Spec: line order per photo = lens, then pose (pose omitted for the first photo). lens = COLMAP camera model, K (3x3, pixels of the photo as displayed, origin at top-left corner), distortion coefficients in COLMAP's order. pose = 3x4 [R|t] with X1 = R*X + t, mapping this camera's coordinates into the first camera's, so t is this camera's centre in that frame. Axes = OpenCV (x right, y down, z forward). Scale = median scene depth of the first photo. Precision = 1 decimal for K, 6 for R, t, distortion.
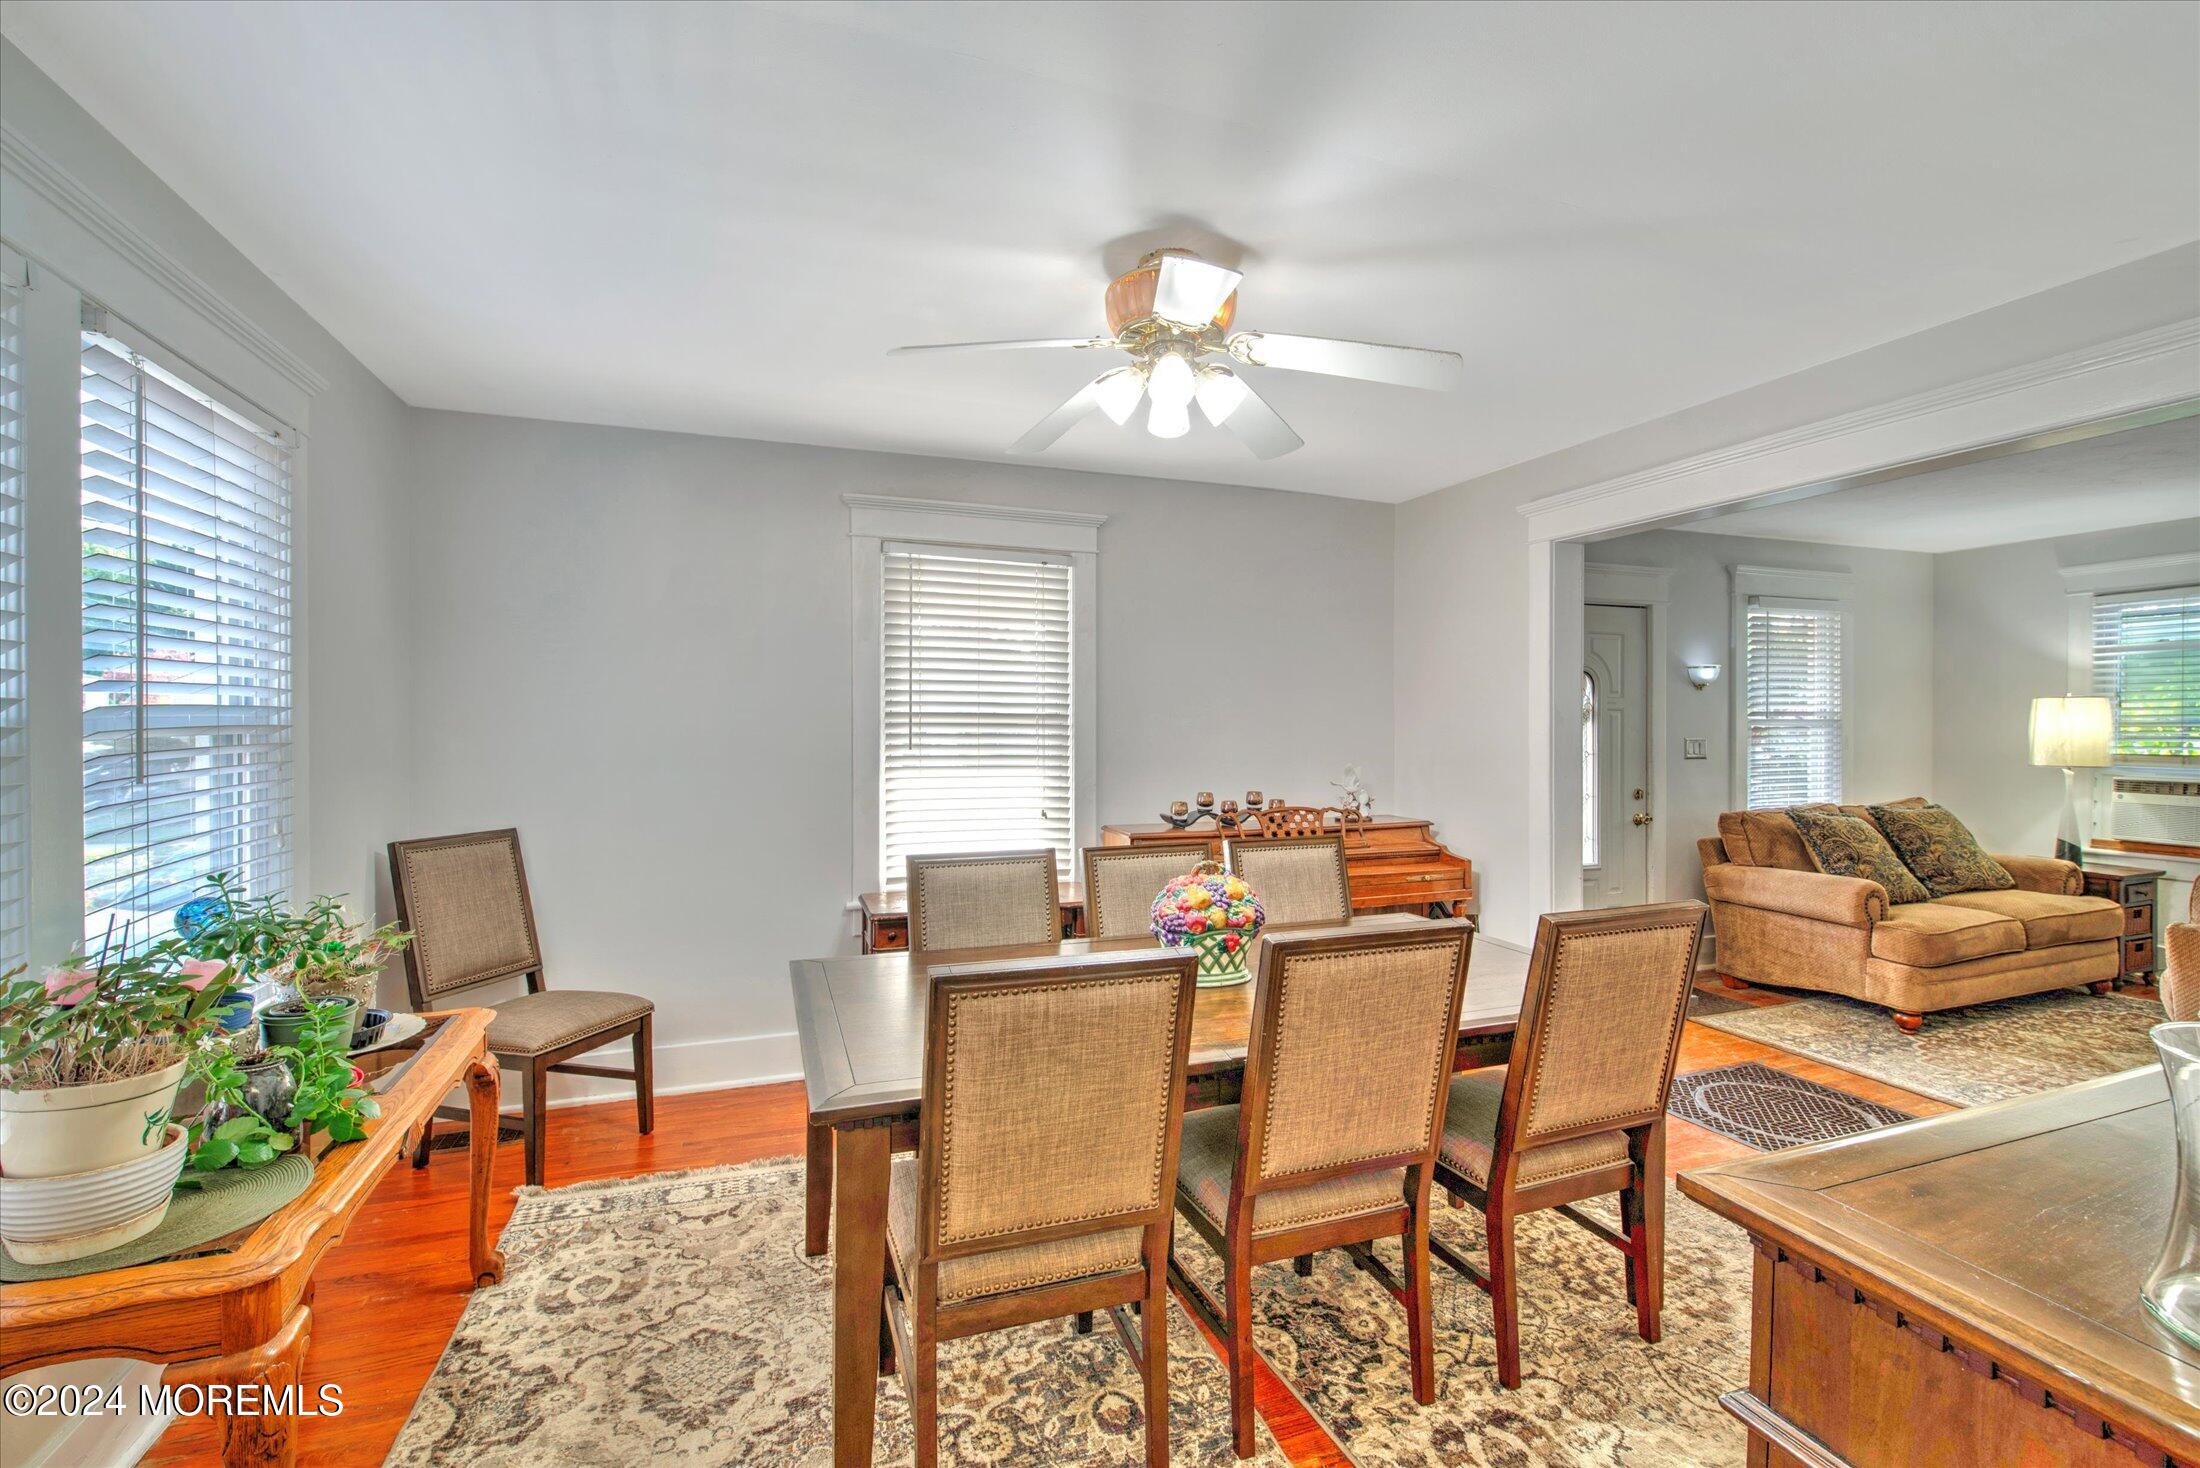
lens RADIAL K [[946.3, 0, 1107.2], [0, 946.3, 724.9], [0, 0, 1]] dist [0.001820, 0.000120]
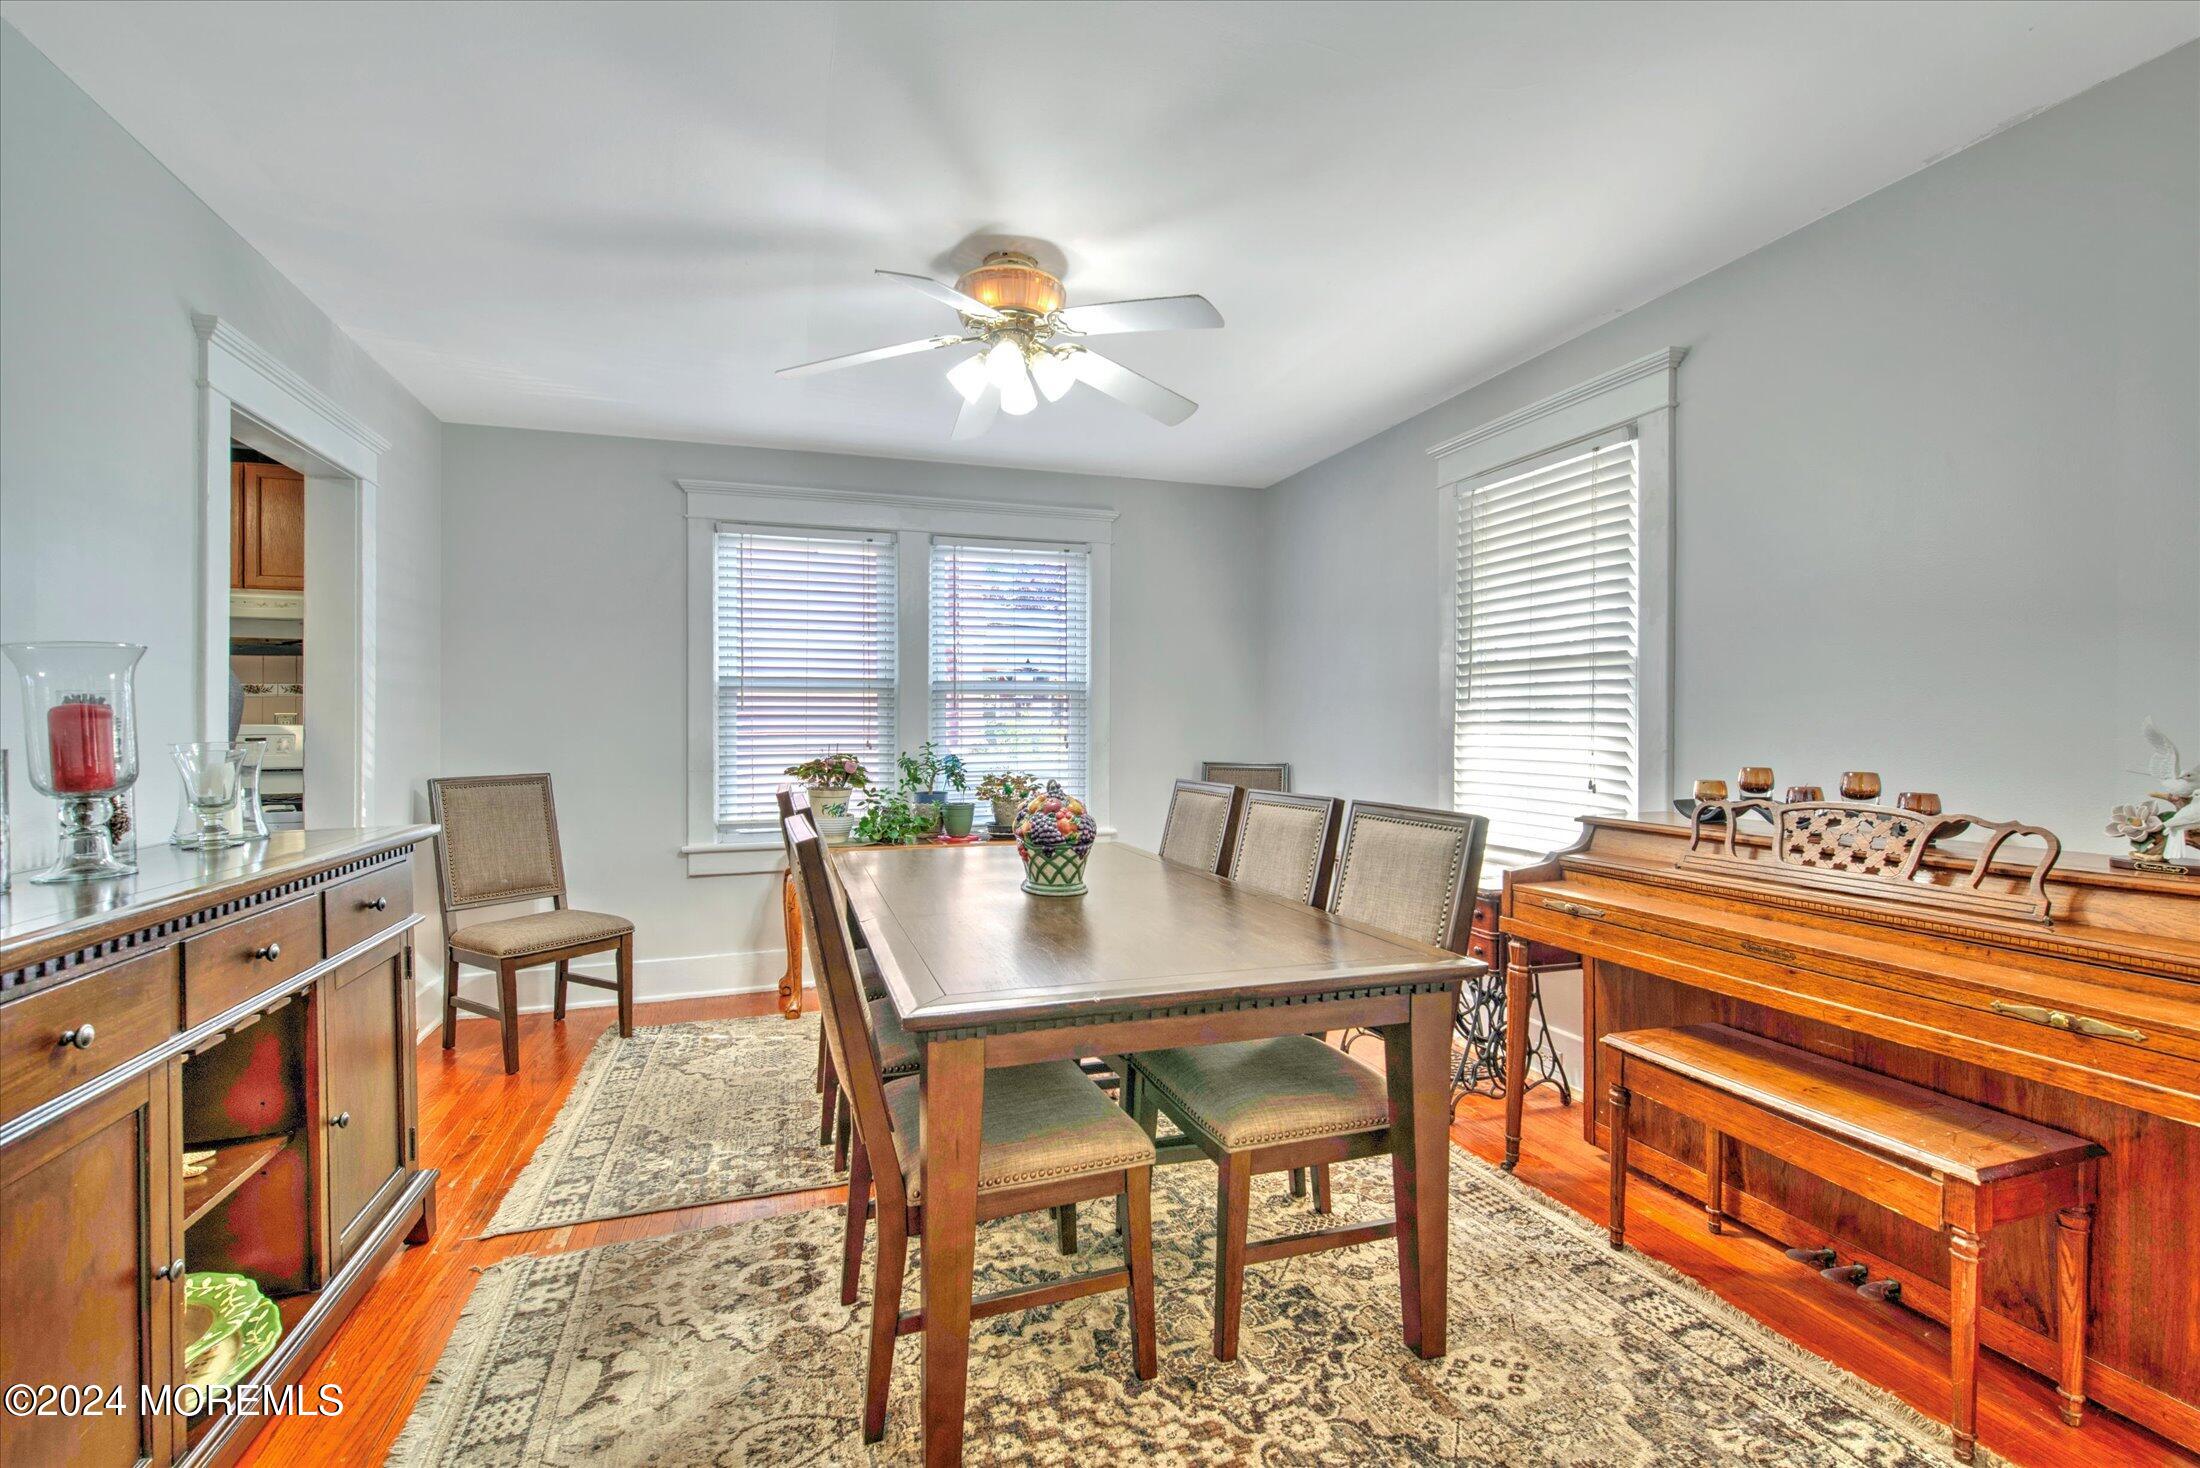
lens RADIAL K [[946.3, 0, 1107.8], [0, 946.3, 738.4], [0, 0, 1]] dist [0.001820, 0.000120]
pose [[-0.012079, 0.008024, -0.999895, 0.726418], [-0.001044, 0.999967, 0.008037, 0.053137], [0.999926, 0.001141, -0.012071, 0.664340]]
